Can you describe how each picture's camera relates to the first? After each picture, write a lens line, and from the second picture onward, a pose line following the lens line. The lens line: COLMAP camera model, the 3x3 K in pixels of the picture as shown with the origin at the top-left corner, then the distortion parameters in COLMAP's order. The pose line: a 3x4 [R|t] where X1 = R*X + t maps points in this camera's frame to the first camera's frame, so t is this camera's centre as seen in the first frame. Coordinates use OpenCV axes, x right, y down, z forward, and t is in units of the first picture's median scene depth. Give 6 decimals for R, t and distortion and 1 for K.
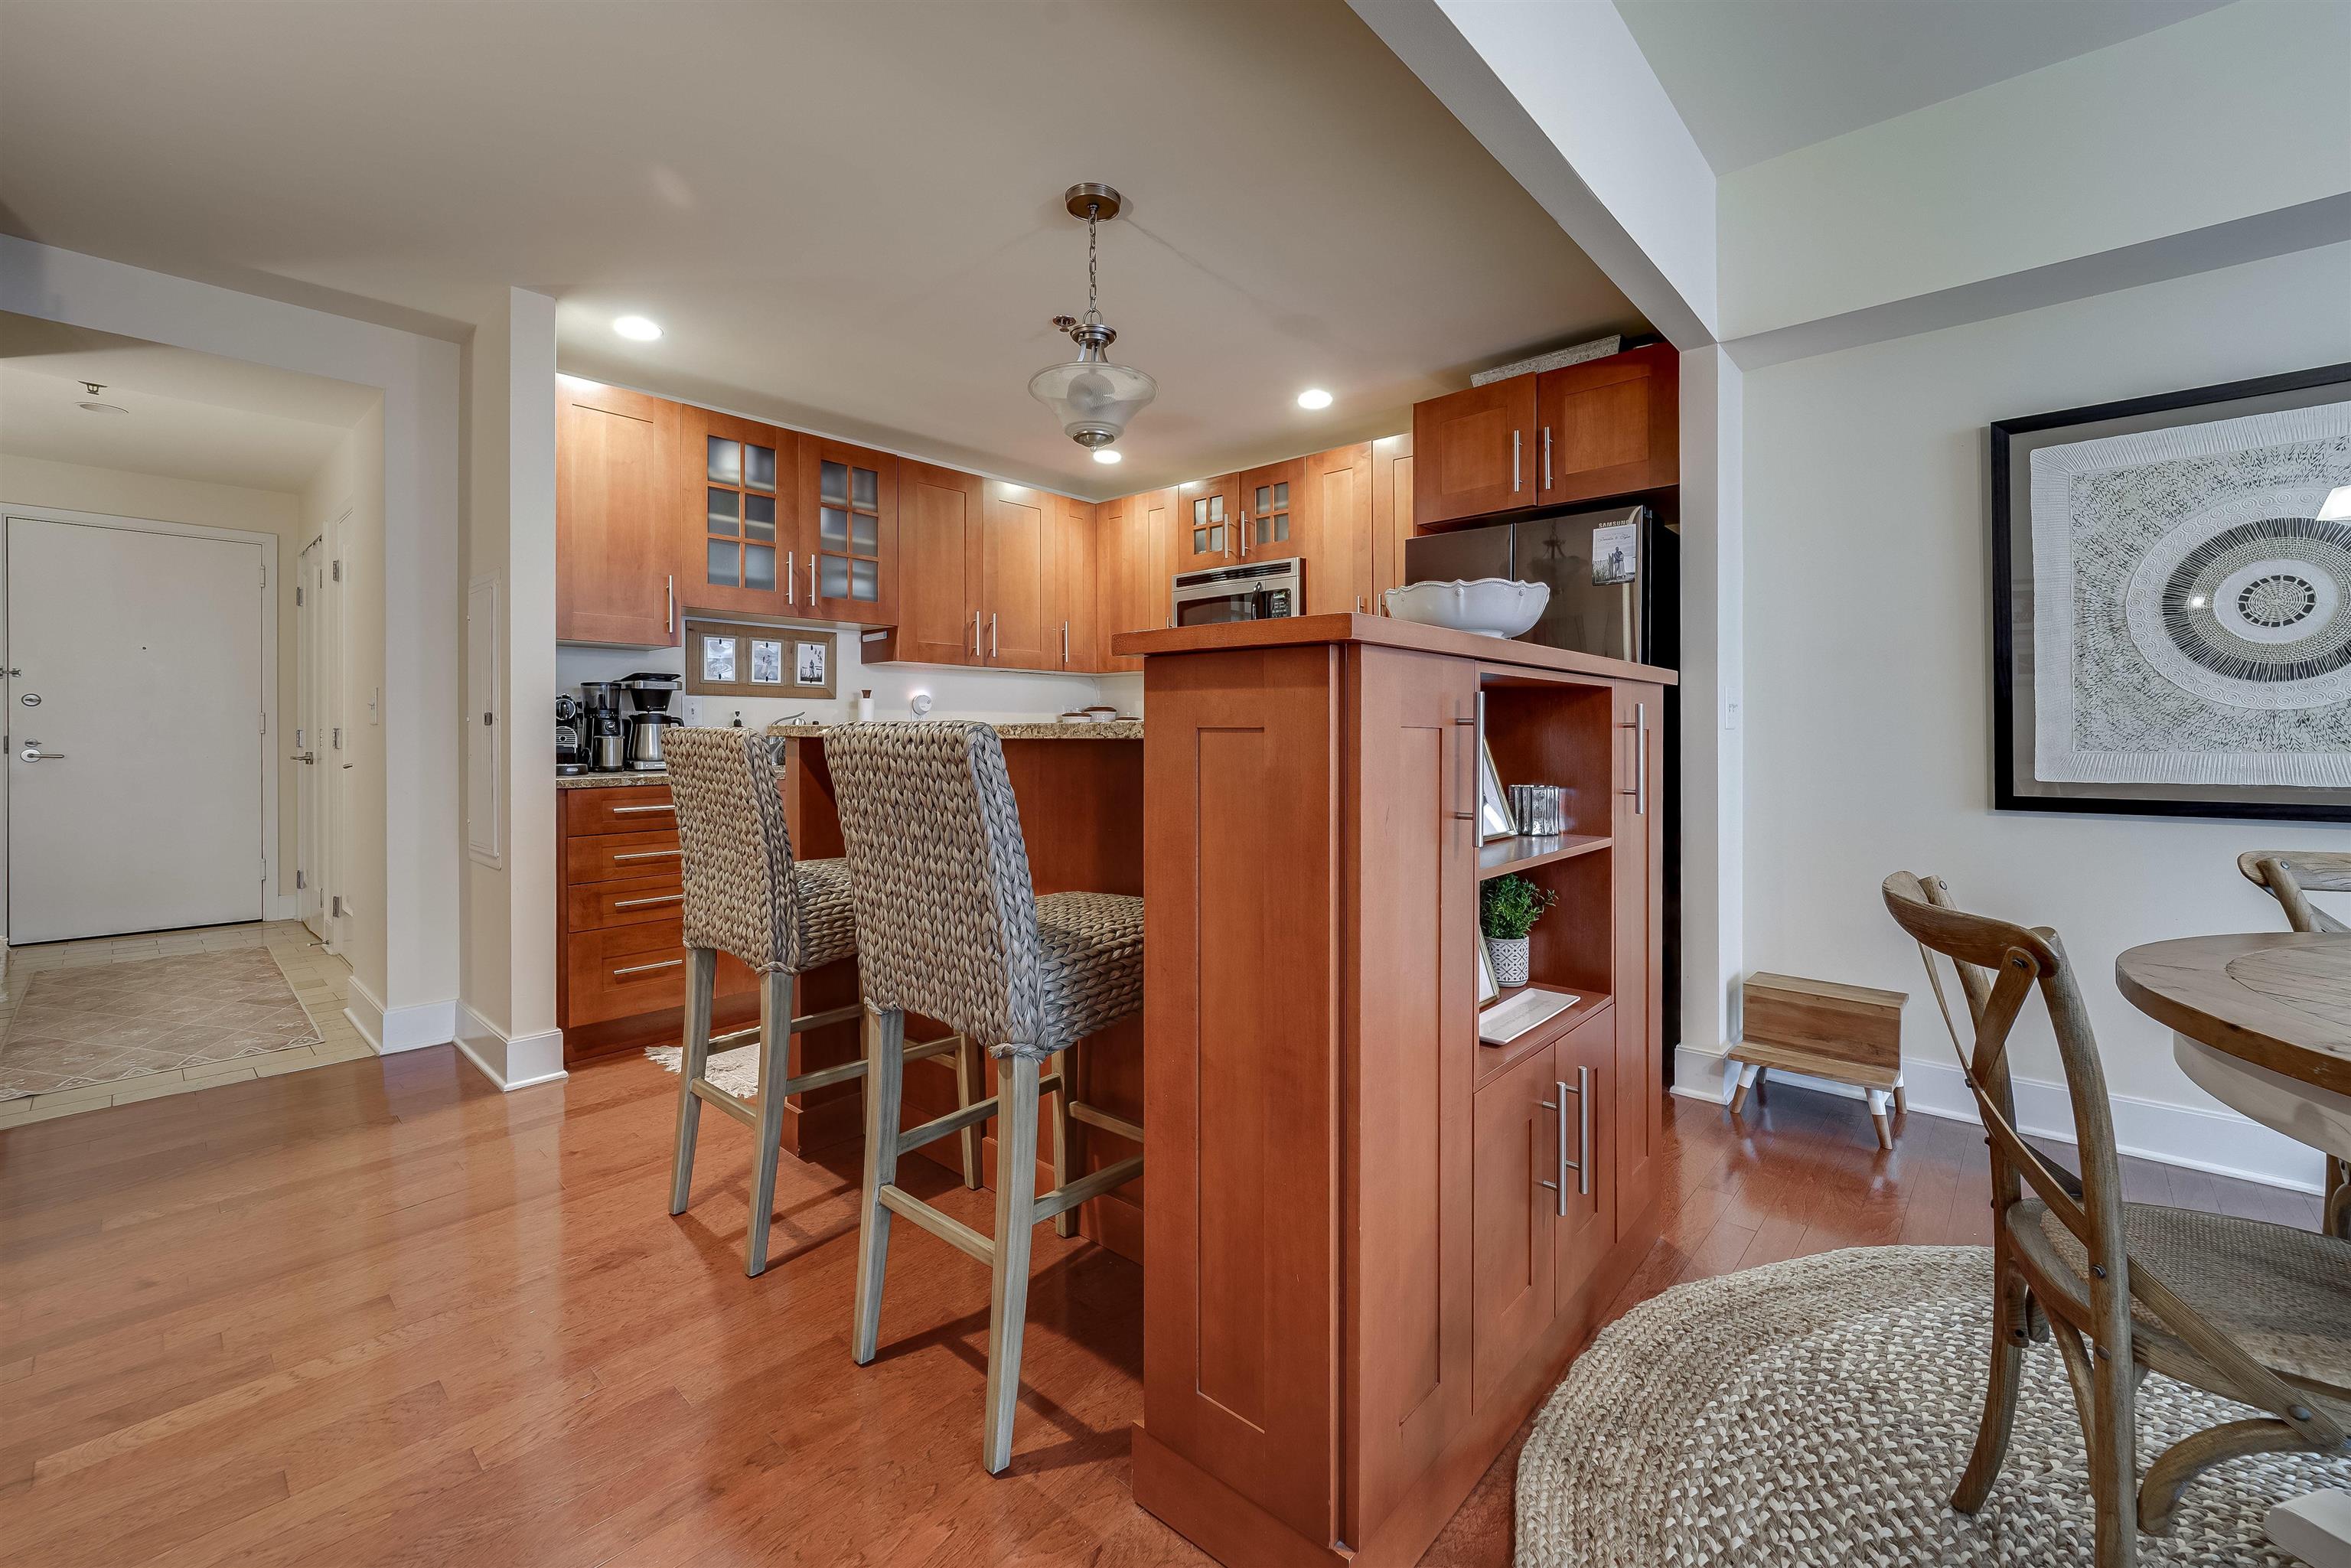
lens RADIAL K [[963.7, 0, 1186.6], [0, 963.7, 737.9], [0, 0, 1]] dist [-0.005273, -0.000897]
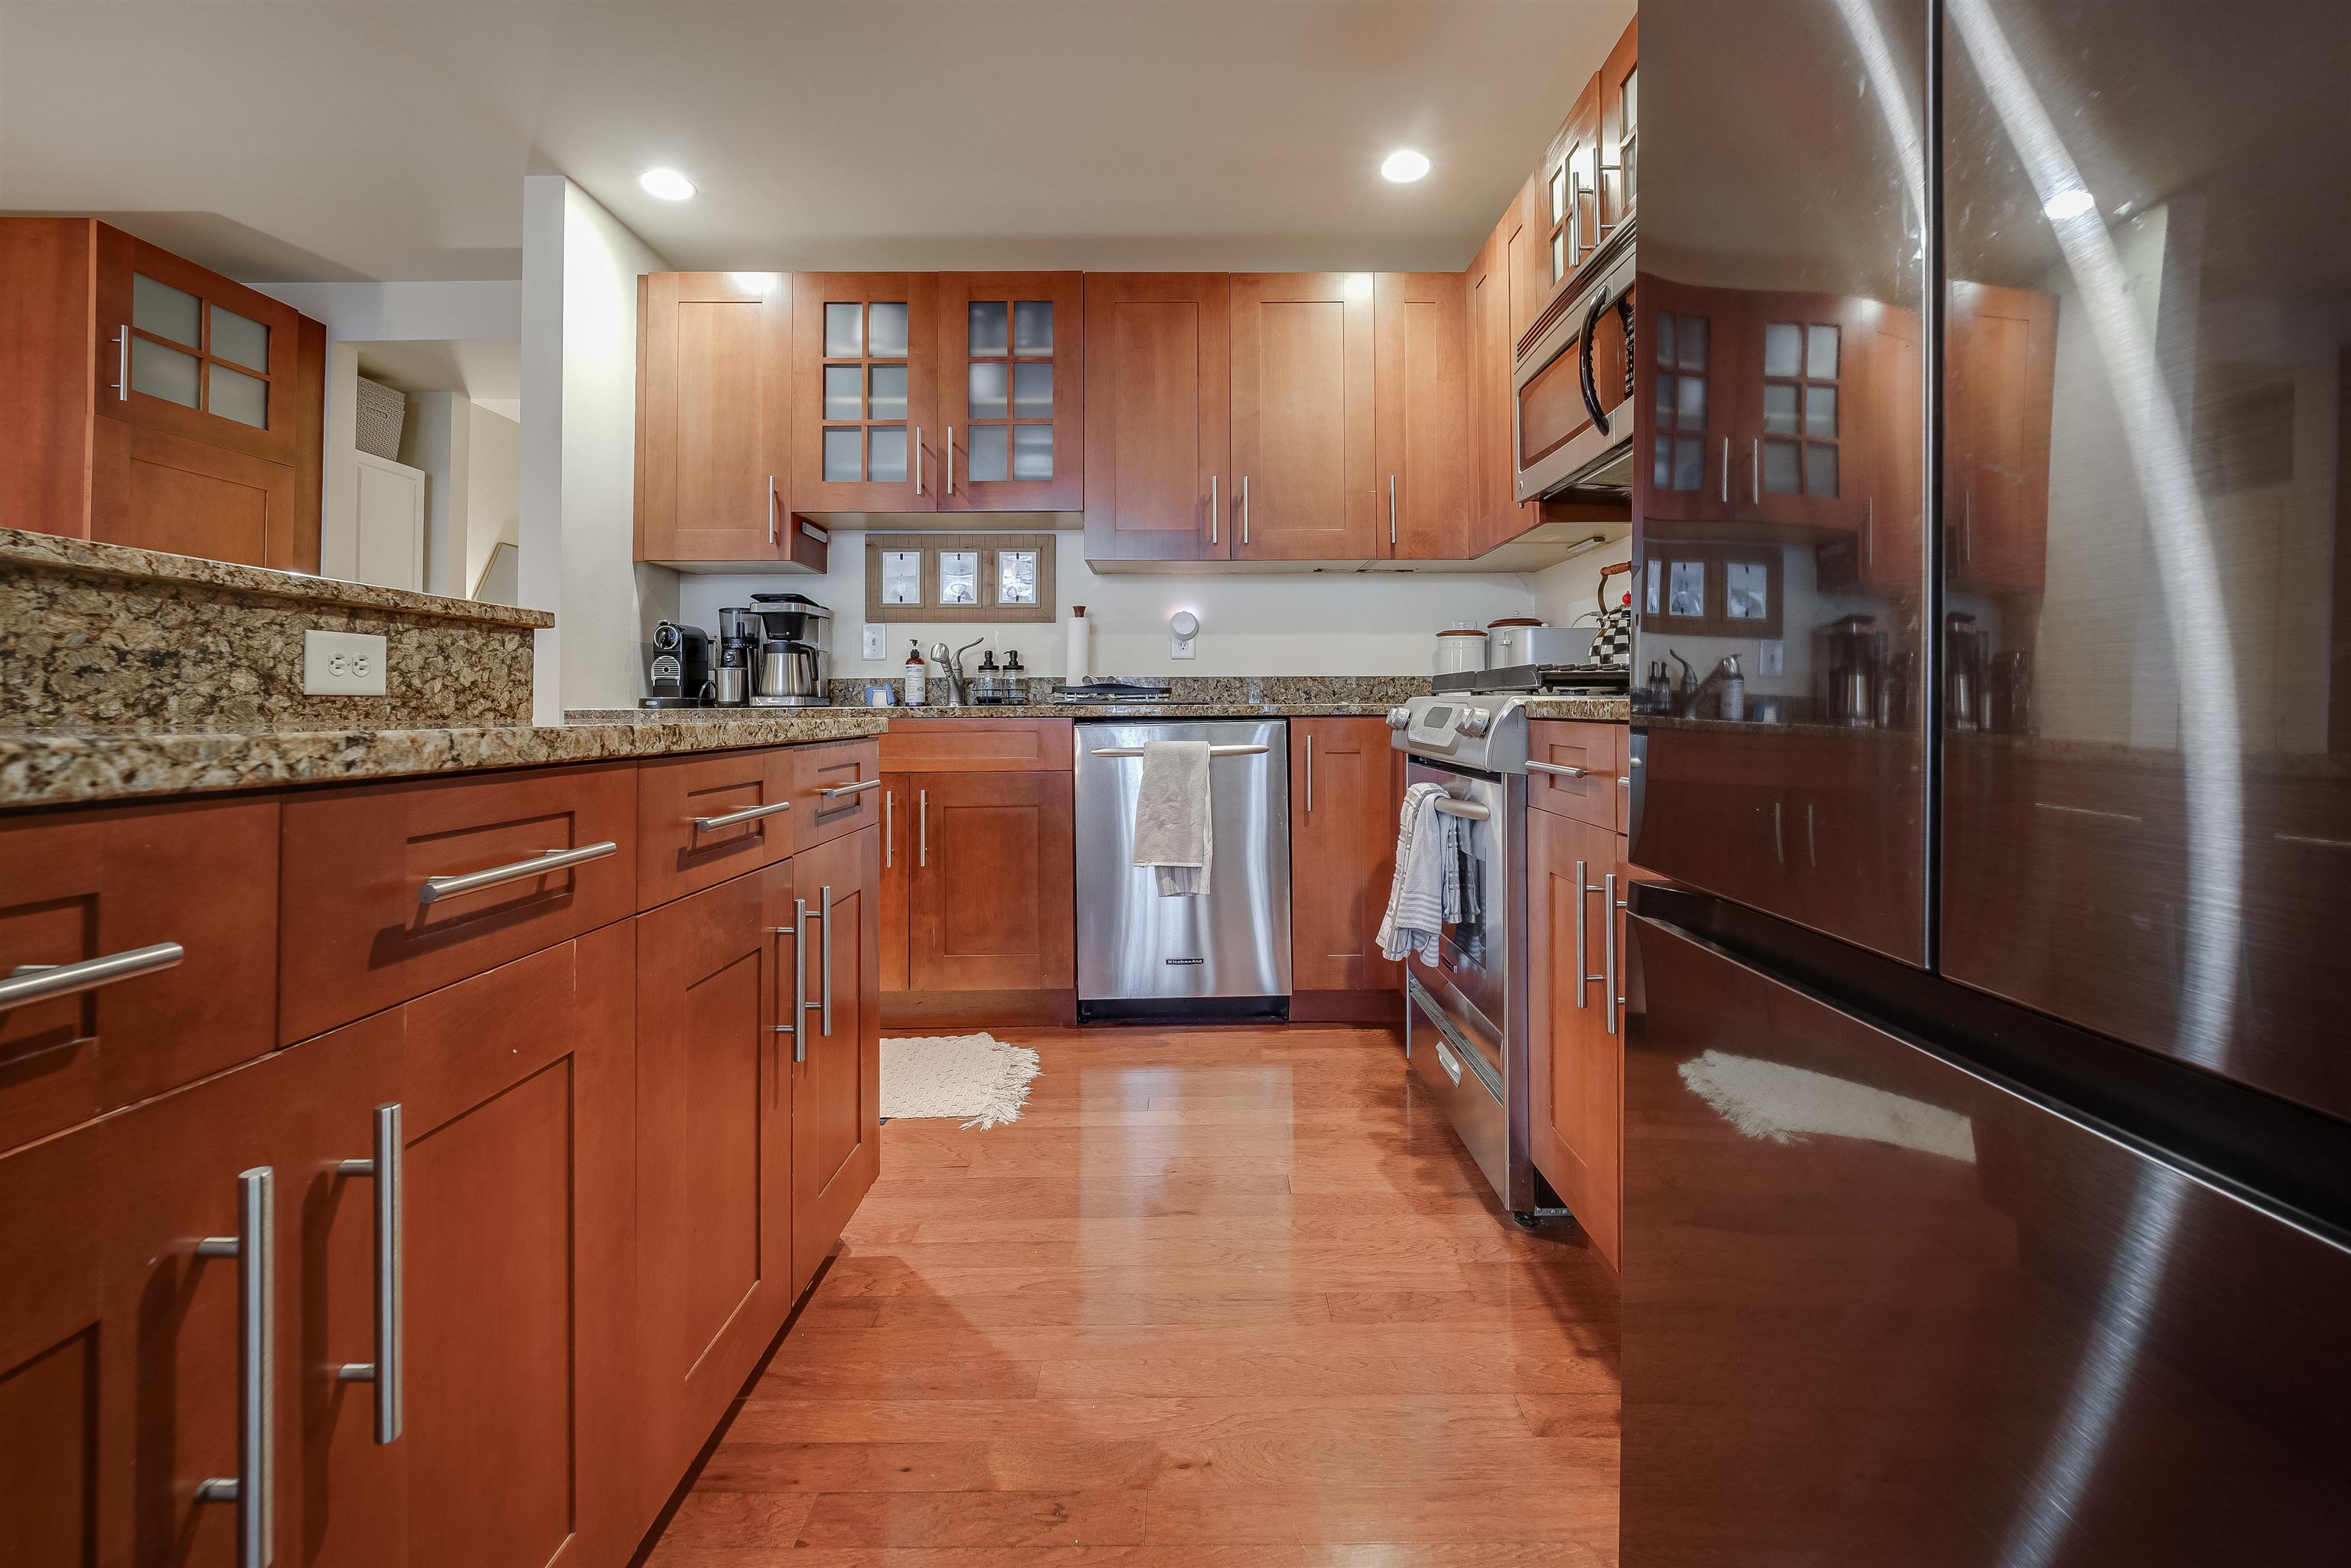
lens RADIAL K [[963.7, 0, 1183.8], [0, 963.7, 699.0], [0, 0, 1]] dist [-0.005273, -0.000897]
pose [[0.667428, -0.014967, -0.744524, 0.334958], [-0.000697, 0.999785, -0.020723, 0.044820], [0.744674, 0.014350, 0.667274, 0.716909]]
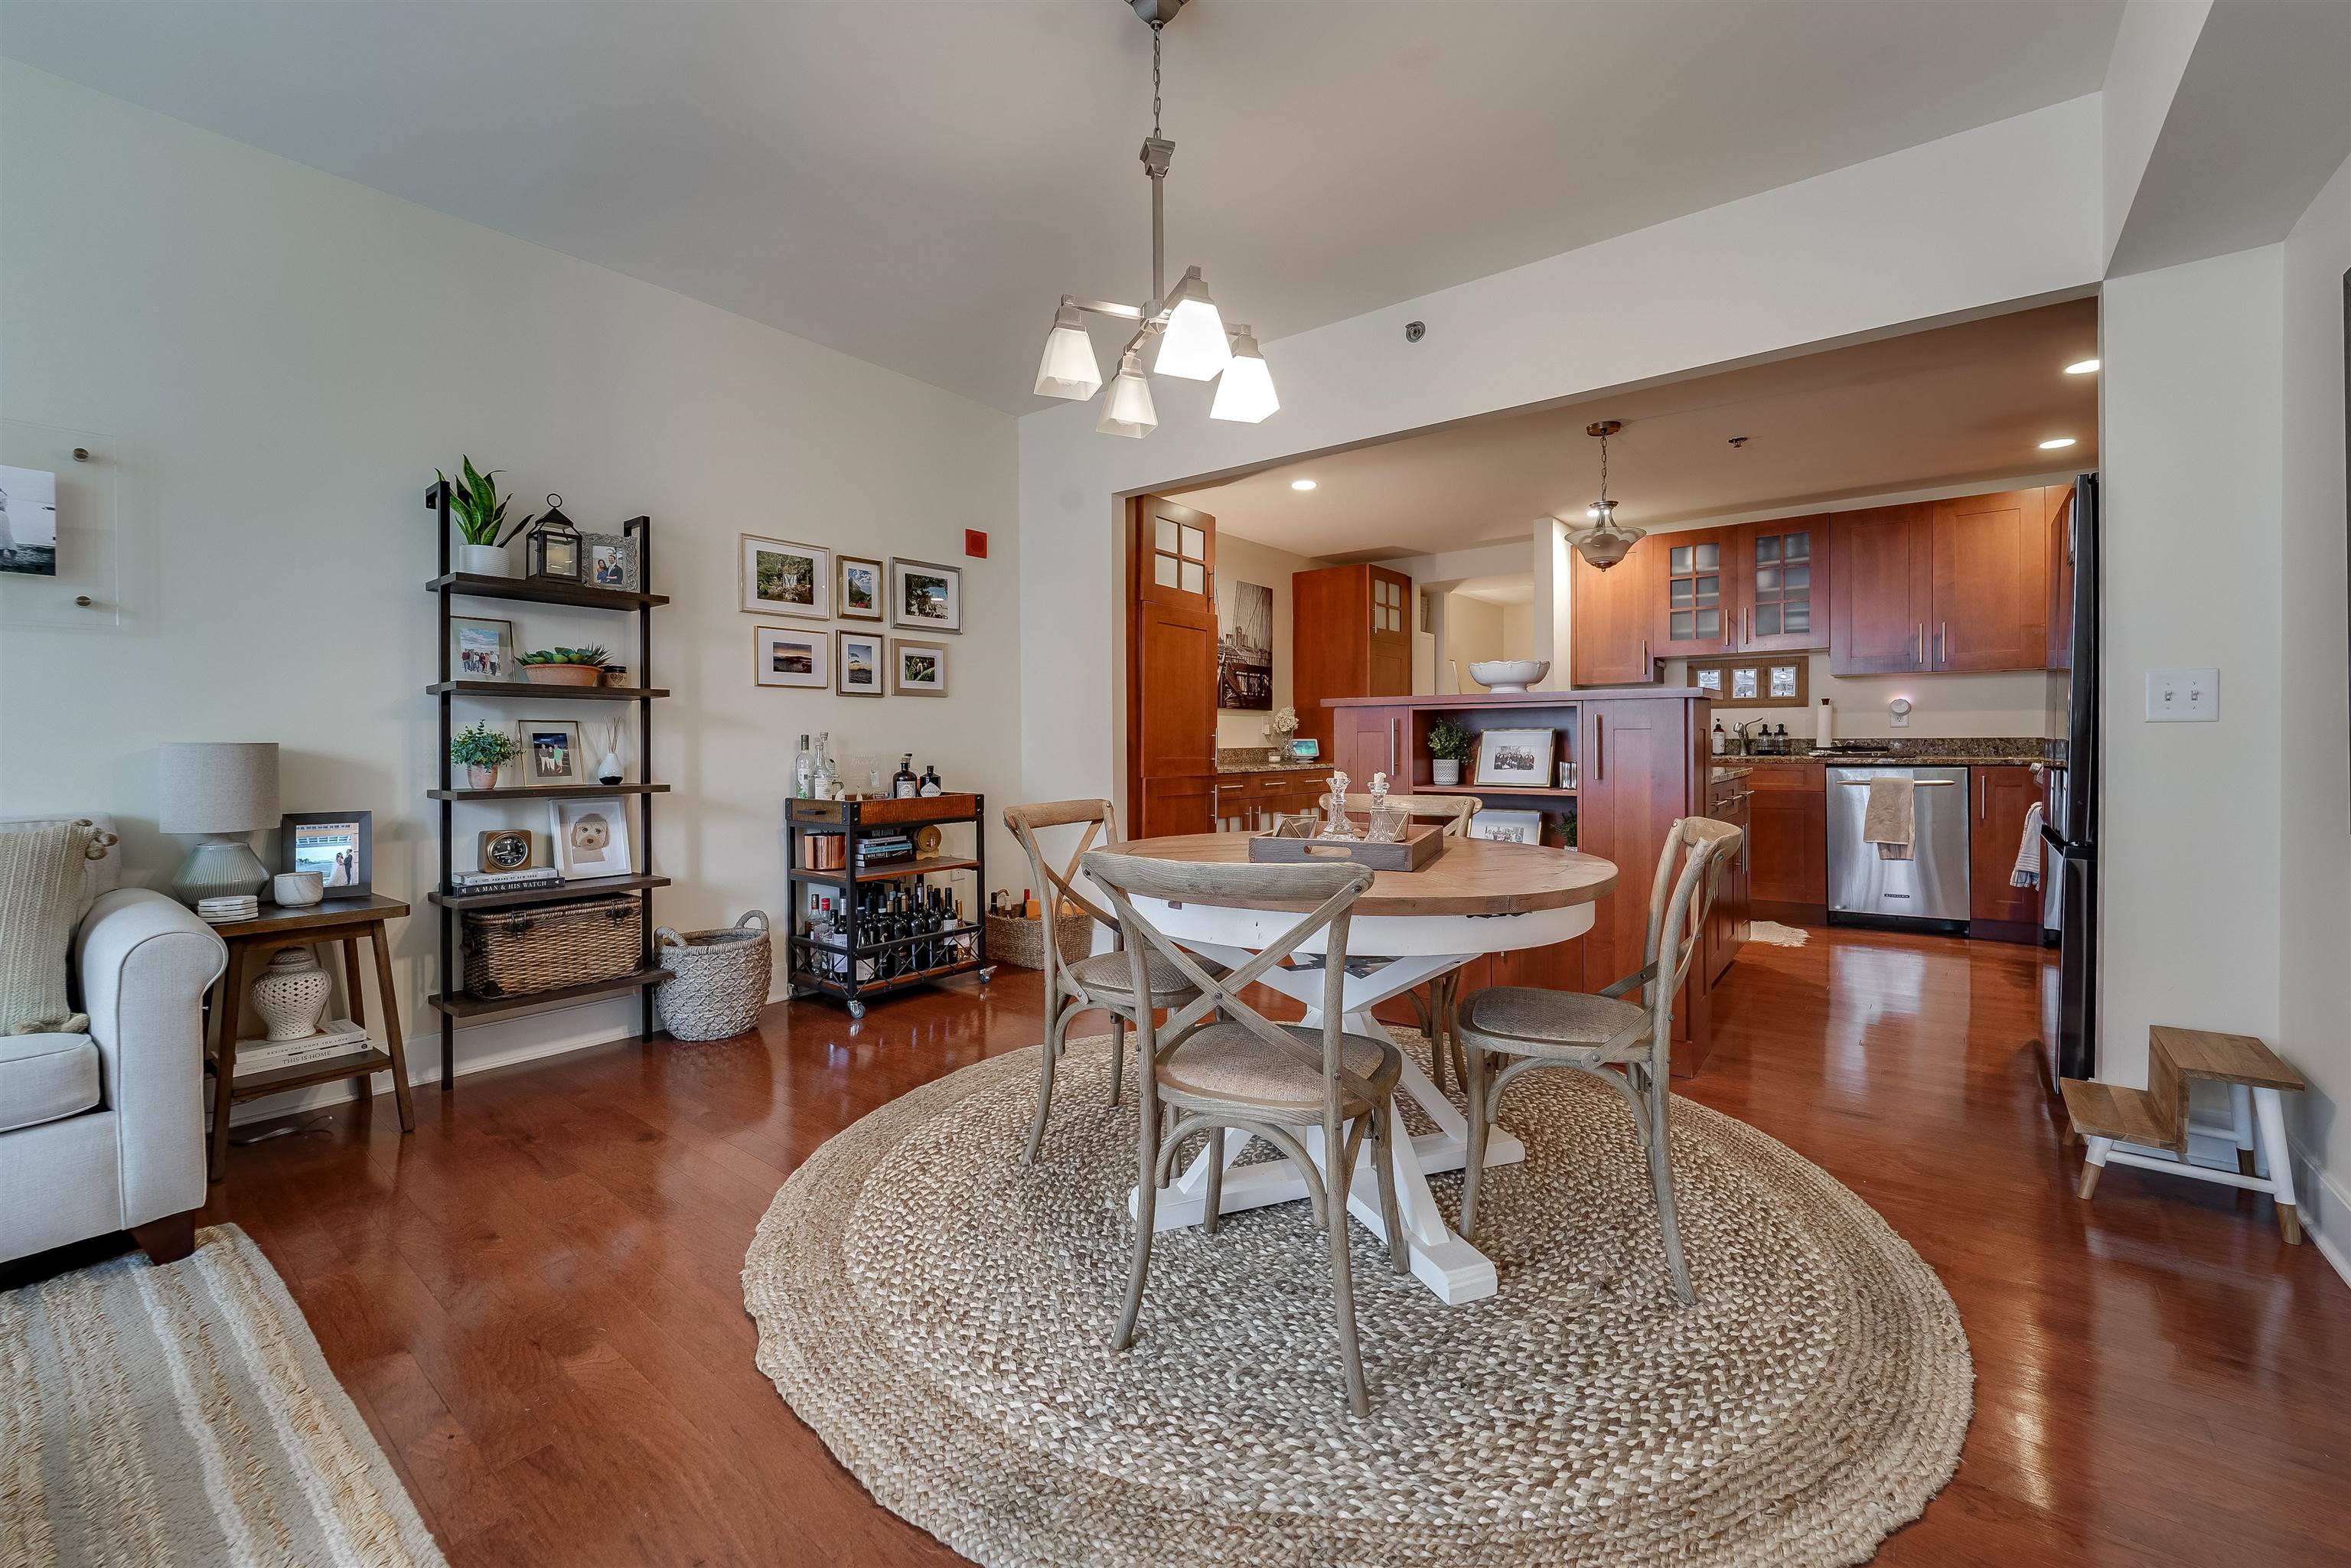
lens RADIAL K [[963.7, 0, 1193.9], [0, 963.7, 740.7], [0, 0, 1]] dist [-0.005273, -0.000897]
pose [[0.075374, 0.001460, -0.997154, 1.099759], [0.001083, 0.999998, 0.001546, 0.003912], [0.997155, -0.001196, 0.075372, 0.086946]]
